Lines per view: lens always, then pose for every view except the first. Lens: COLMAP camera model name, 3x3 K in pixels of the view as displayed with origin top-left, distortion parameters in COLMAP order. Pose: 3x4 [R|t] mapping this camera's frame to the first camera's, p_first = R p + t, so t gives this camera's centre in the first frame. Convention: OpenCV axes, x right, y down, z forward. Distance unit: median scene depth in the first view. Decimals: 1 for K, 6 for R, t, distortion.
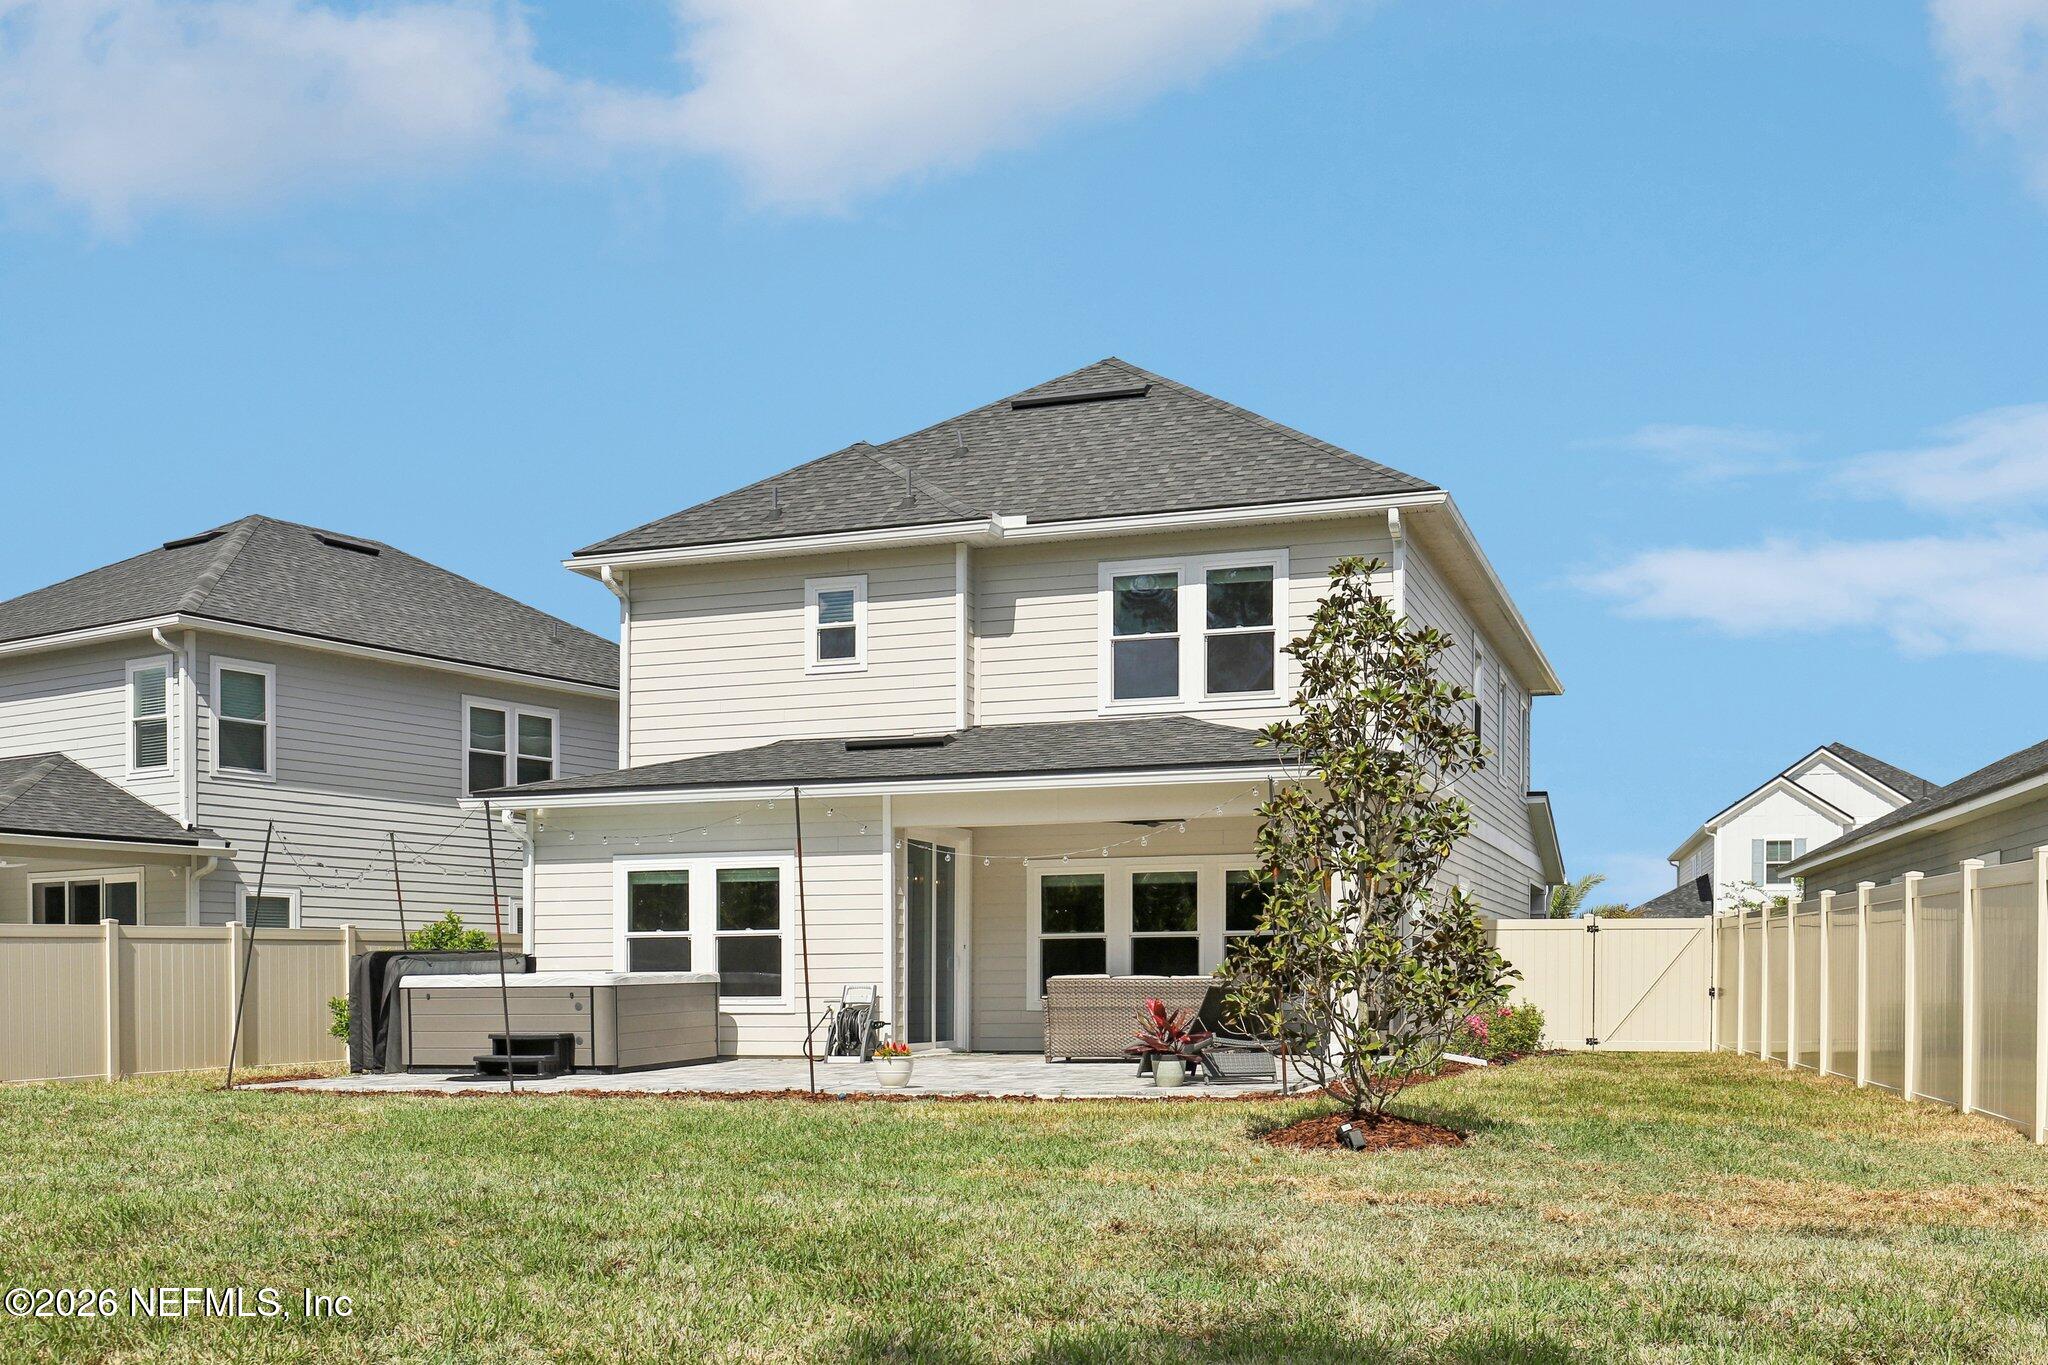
lens RADIAL K [[2053.8, 0, 1025.9], [0, 2053.8, 1005.3], [0, 0, 1]] dist [0.006473, -0.007741]
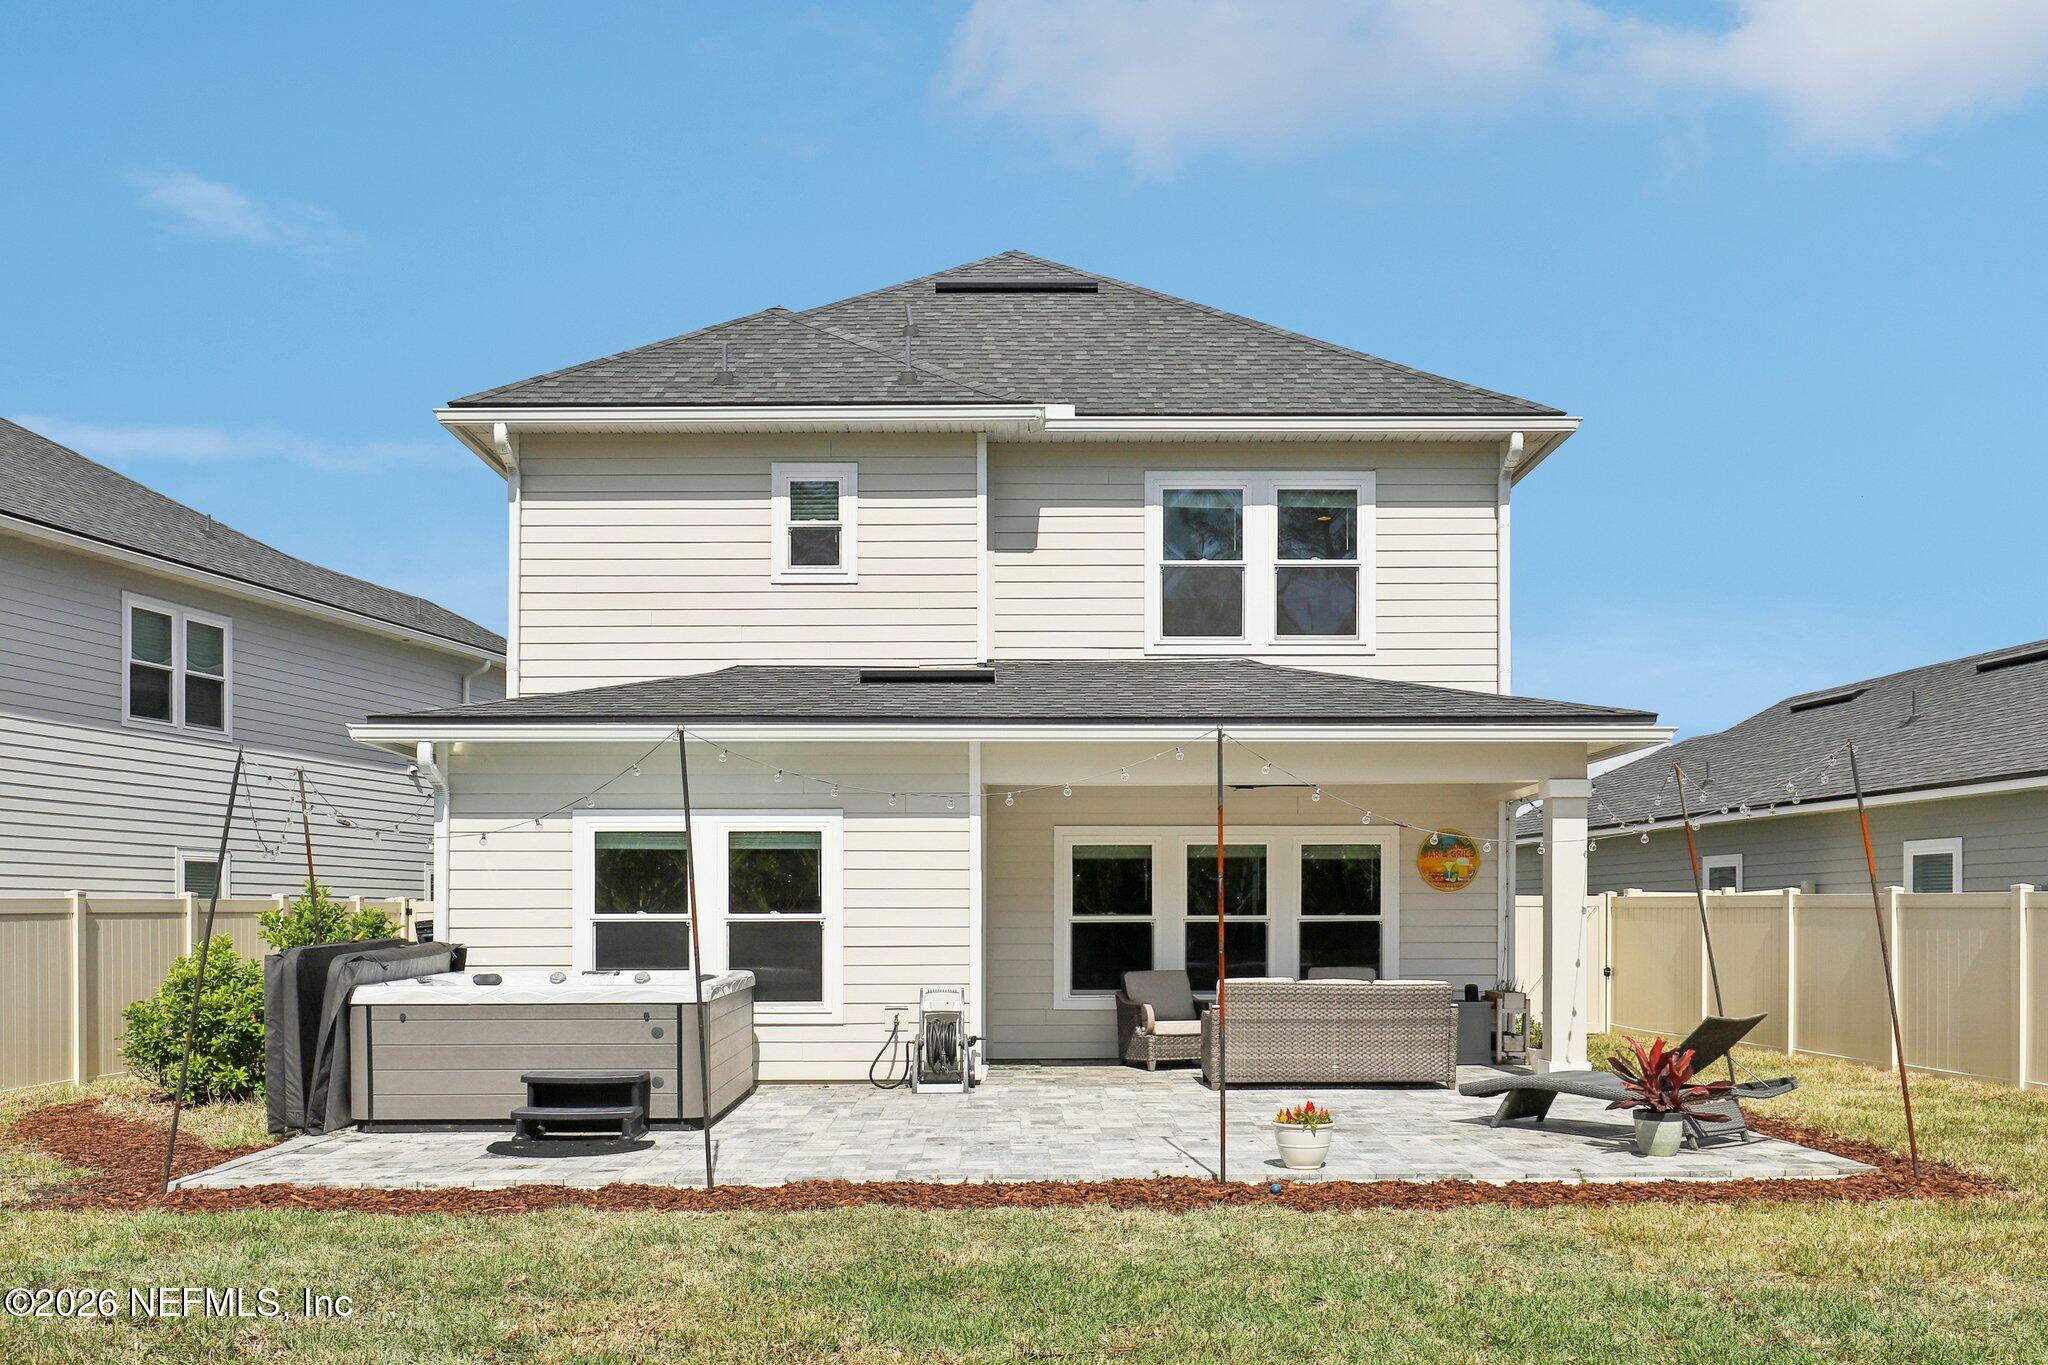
lens RADIAL K [[1830.5, 0, 1015.5], [0, 1830.5, 916.7], [0, 0, 1]] dist [0.004323, 0.003559]
pose [[0.943896, 0.004435, 0.330213, -0.259199], [-0.000834, 0.999939, -0.011045, -0.026685], [-0.330241, 0.010150, 0.943842, 0.319720]]
